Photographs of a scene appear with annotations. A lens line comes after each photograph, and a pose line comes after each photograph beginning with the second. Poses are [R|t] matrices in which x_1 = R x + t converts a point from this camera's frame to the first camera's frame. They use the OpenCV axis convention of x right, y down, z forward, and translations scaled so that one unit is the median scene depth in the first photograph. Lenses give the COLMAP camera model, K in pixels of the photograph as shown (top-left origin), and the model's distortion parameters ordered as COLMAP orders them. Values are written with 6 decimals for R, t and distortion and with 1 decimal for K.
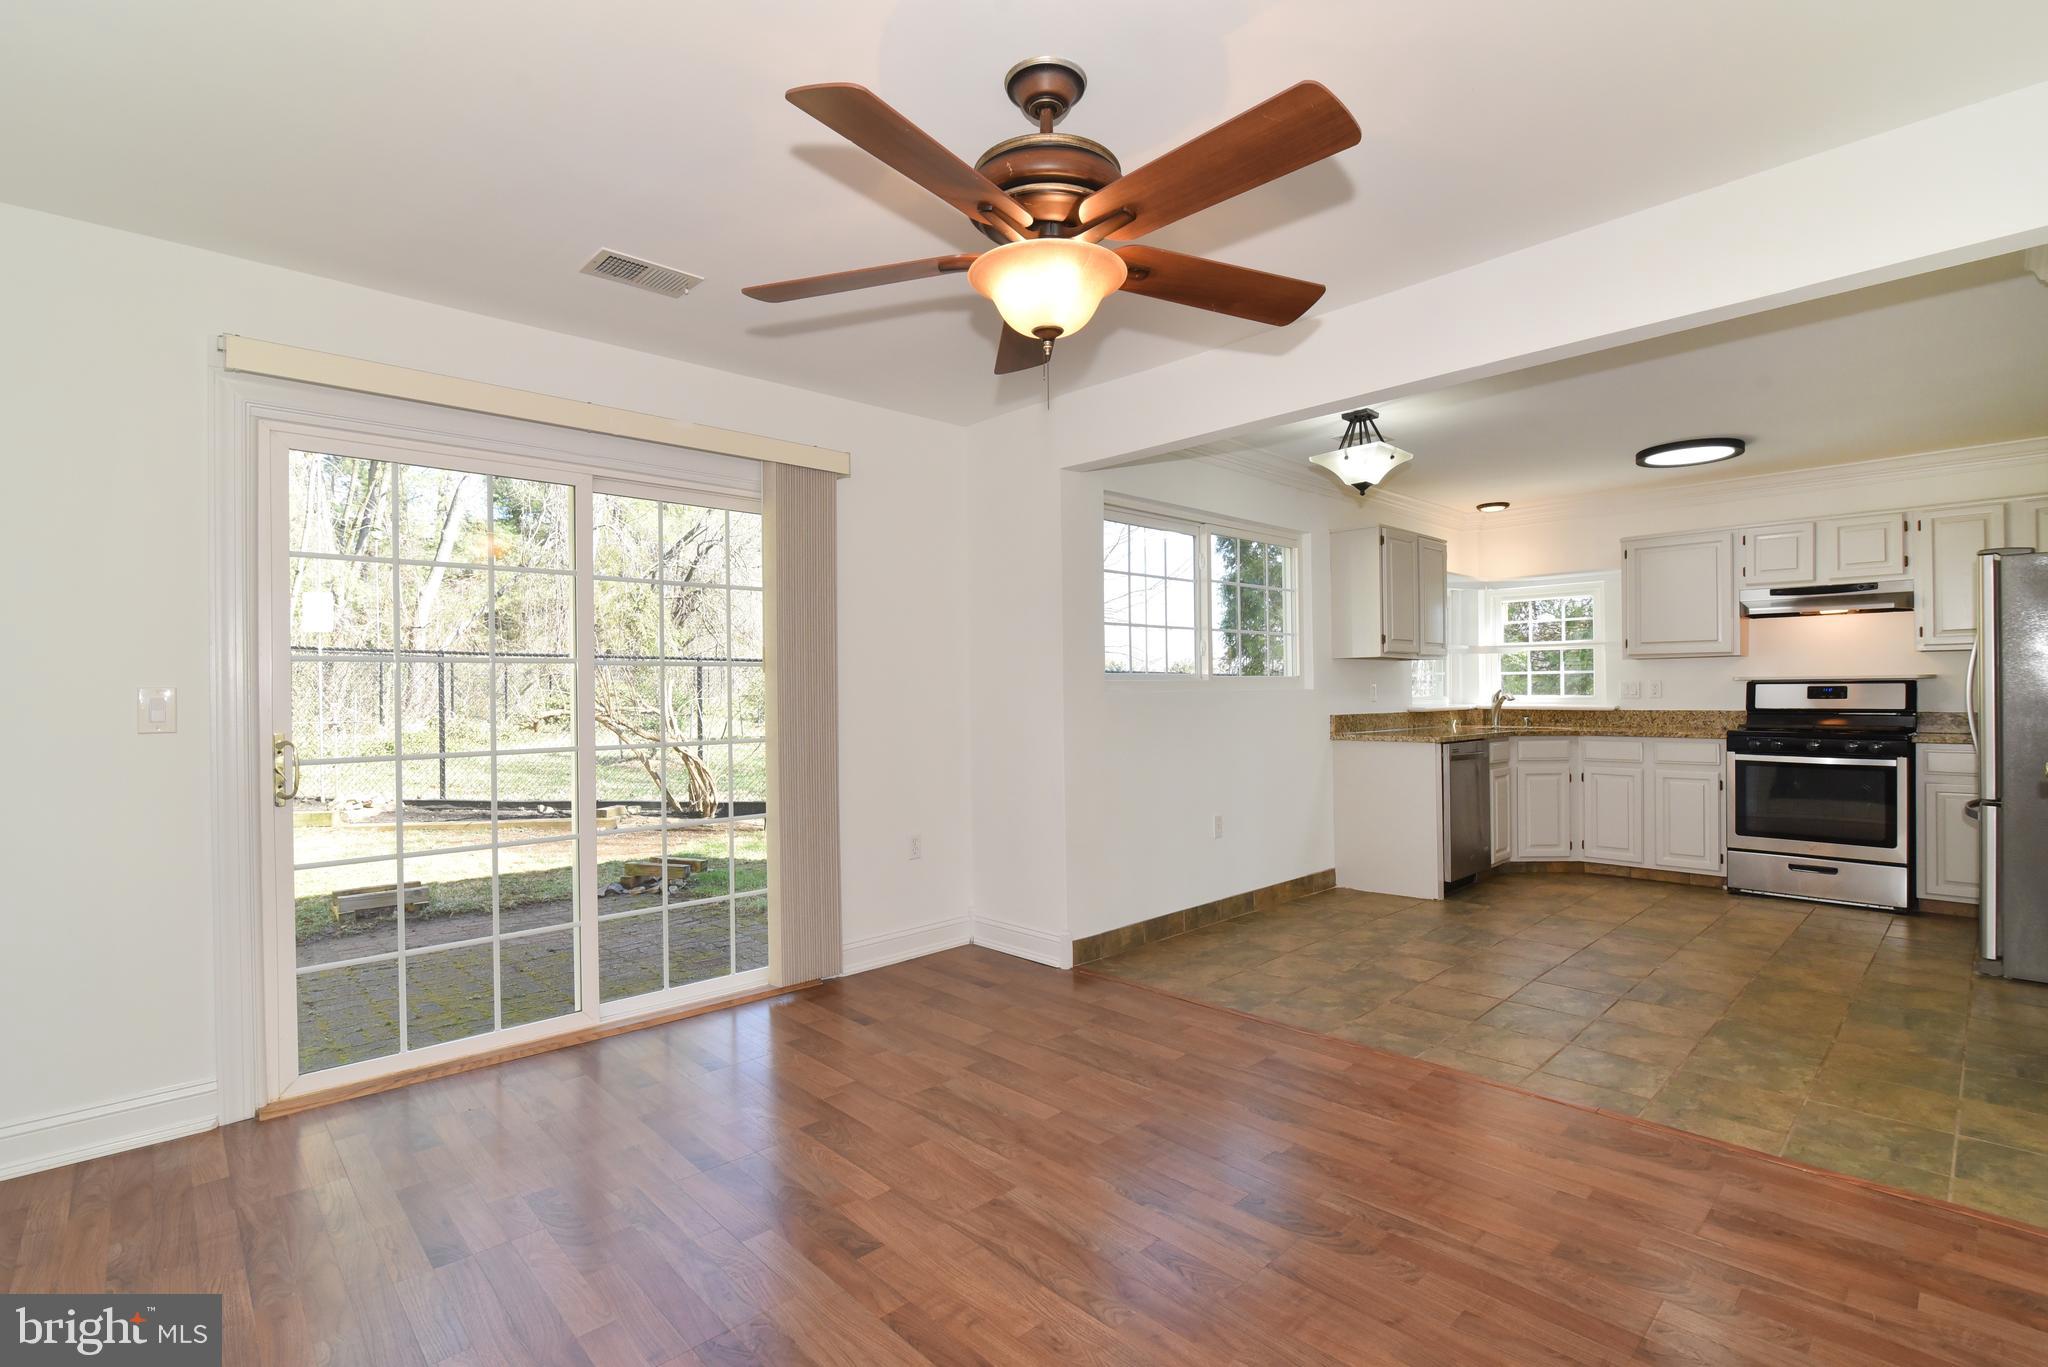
lens RADIAL K [[939.8, 0, 1019.1], [0, 939.8, 688.8], [0, 0, 1]] dist [-0.017988, 0.000337]
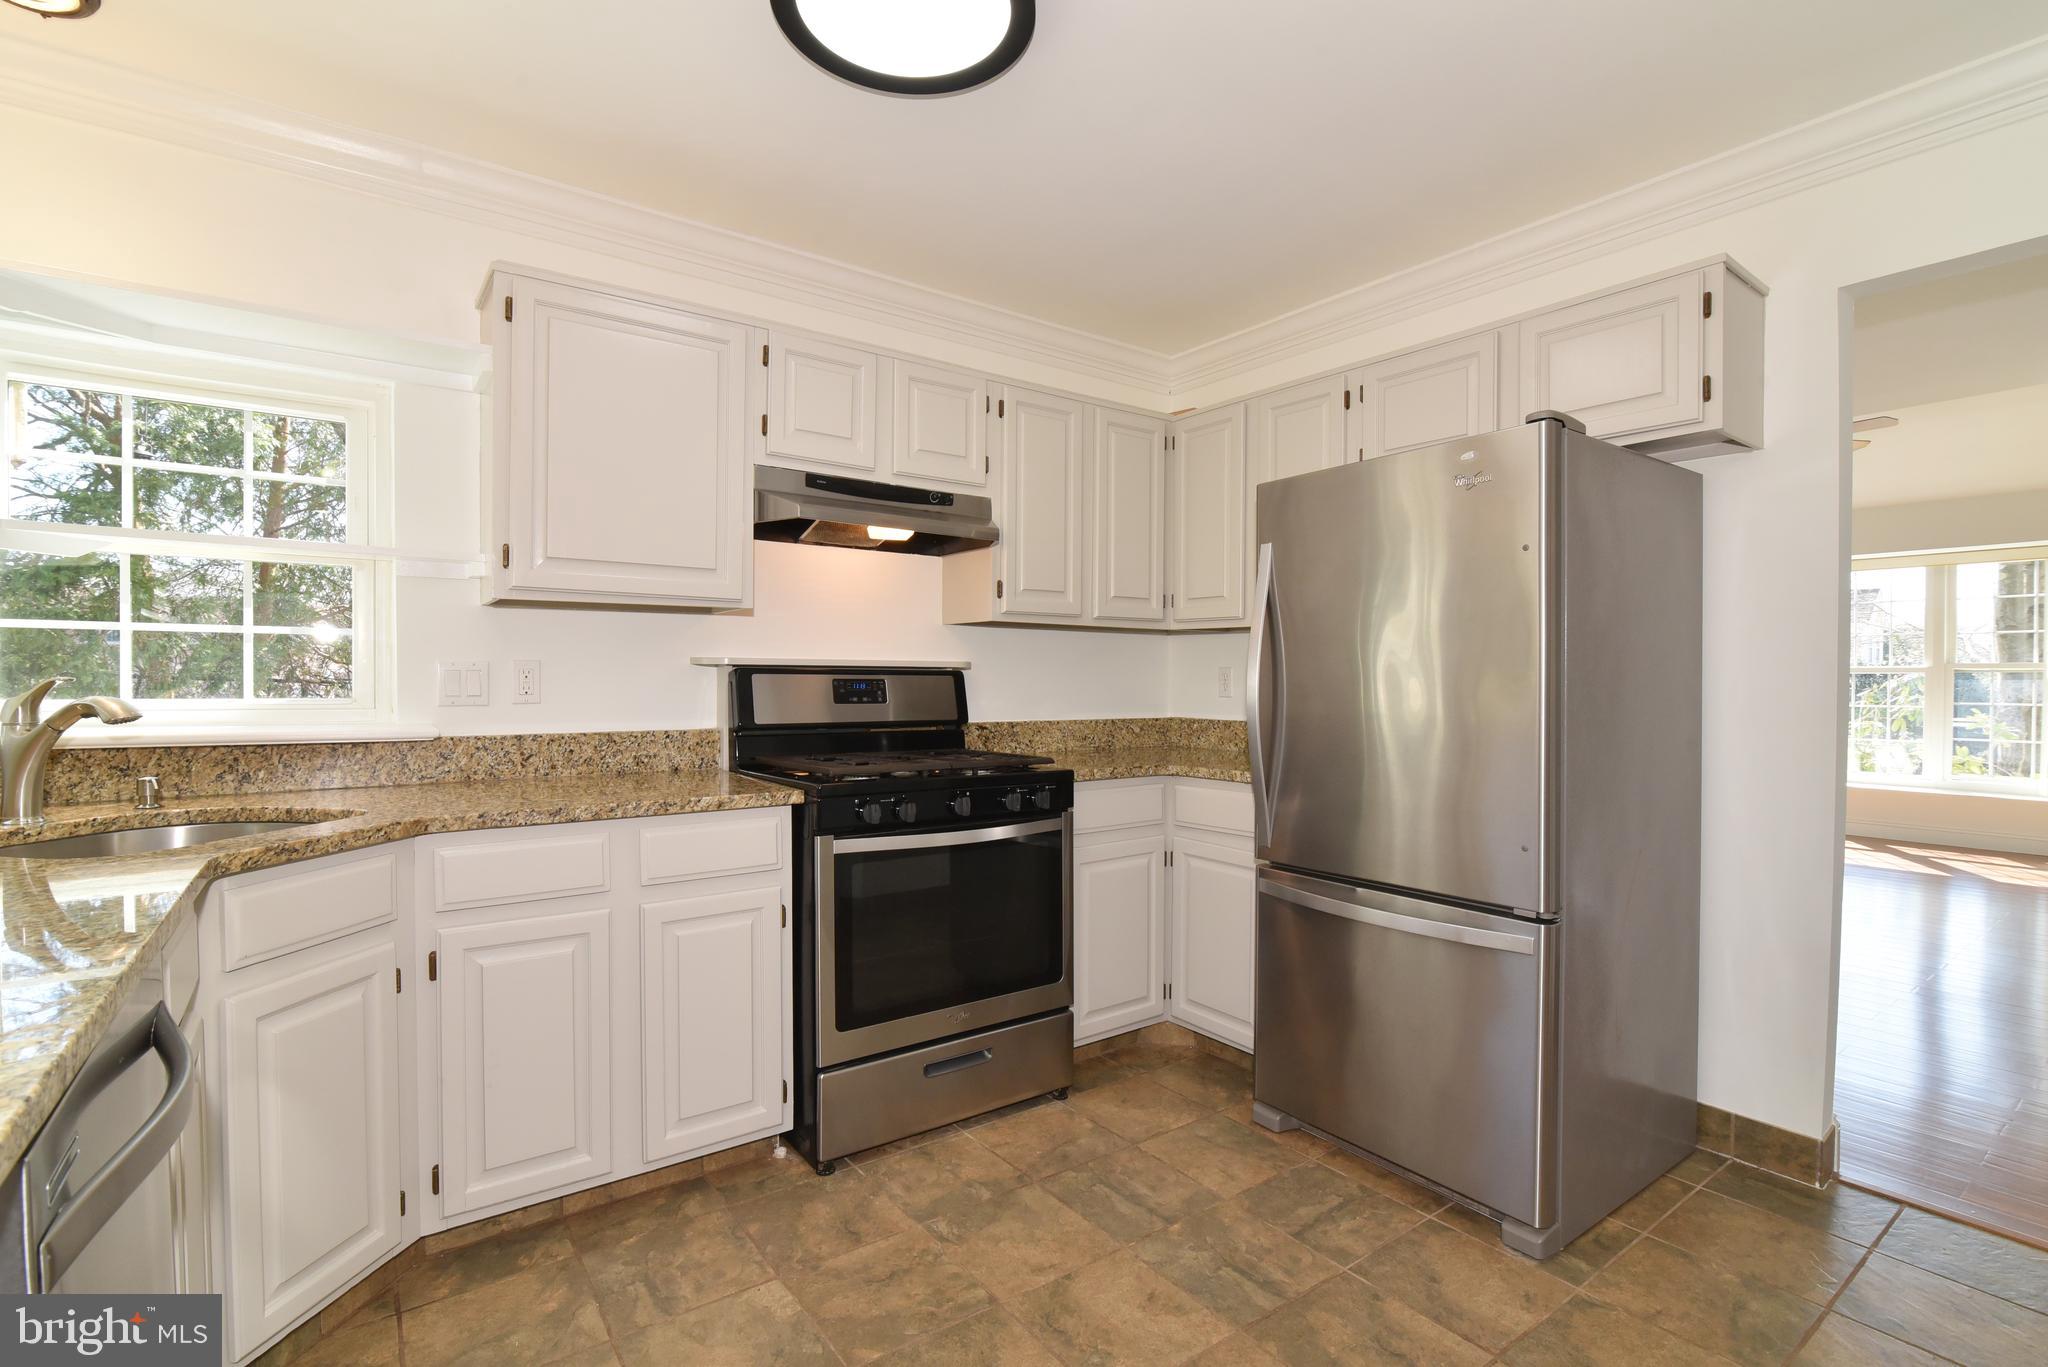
lens RADIAL K [[939.8, 0, 1019.1], [0, 939.8, 688.8], [0, 0, 1]] dist [-0.017988, 0.000337]
pose [[0.124940, -0.002512, 0.992161, 0.370198], [-0.009041, 0.999952, 0.003670, -0.000226], [-0.992123, -0.009429, 0.124911, 0.884901]]
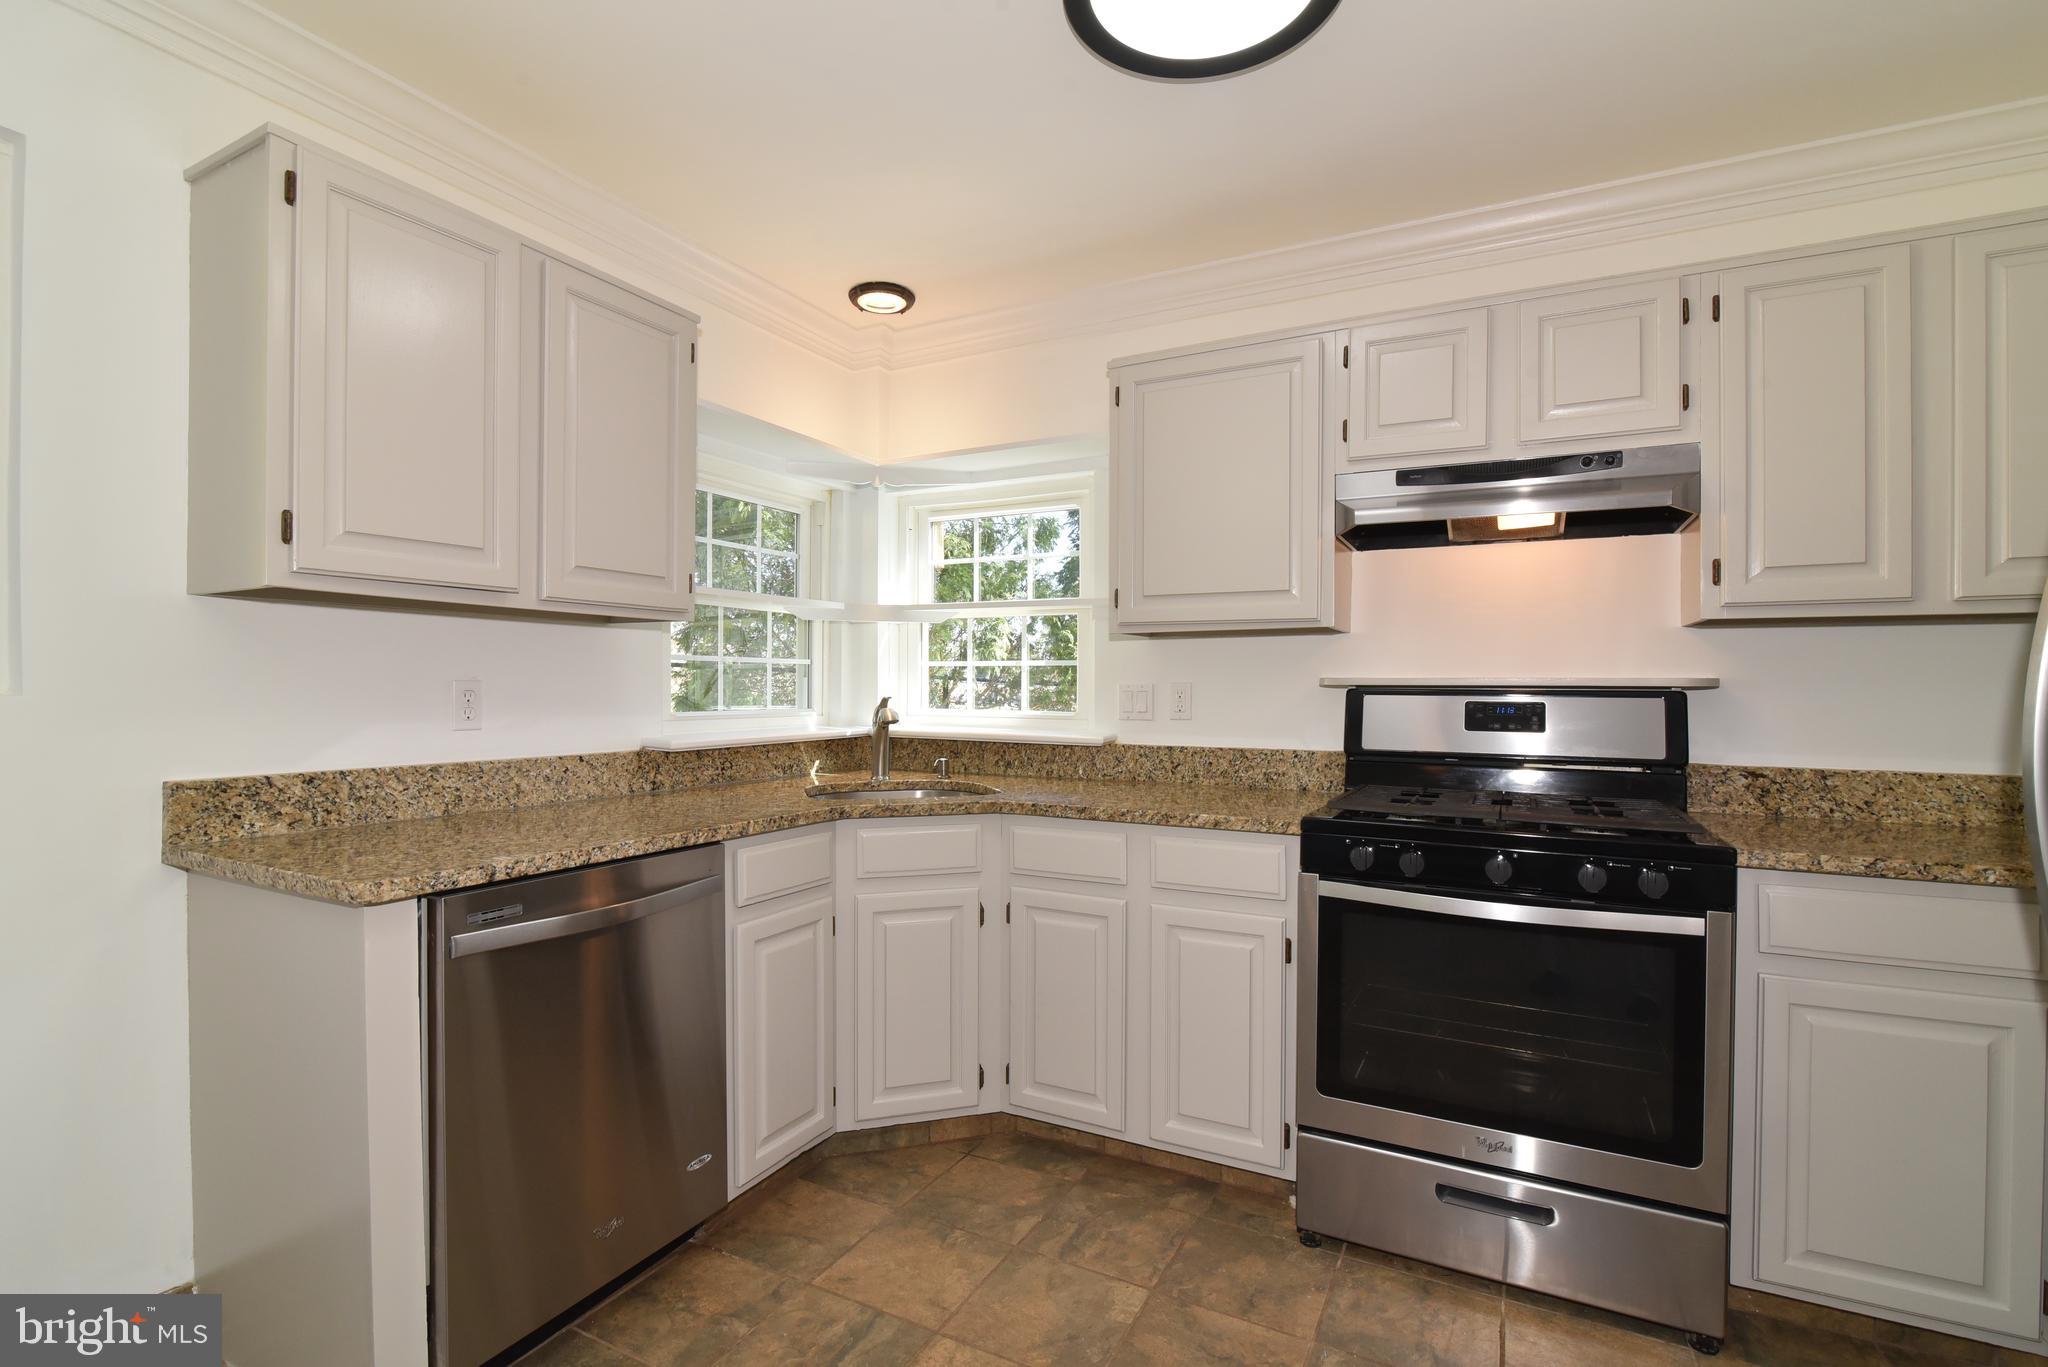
lens RADIAL K [[939.8, 0, 1019.1], [0, 939.8, 688.8], [0, 0, 1]] dist [-0.017988, 0.000337]
pose [[0.944757, 0.012504, 0.327532, 0.540516], [-0.014196, 0.999895, 0.002776, -0.007286], [-0.327463, -0.007272, 0.944836, 0.694908]]
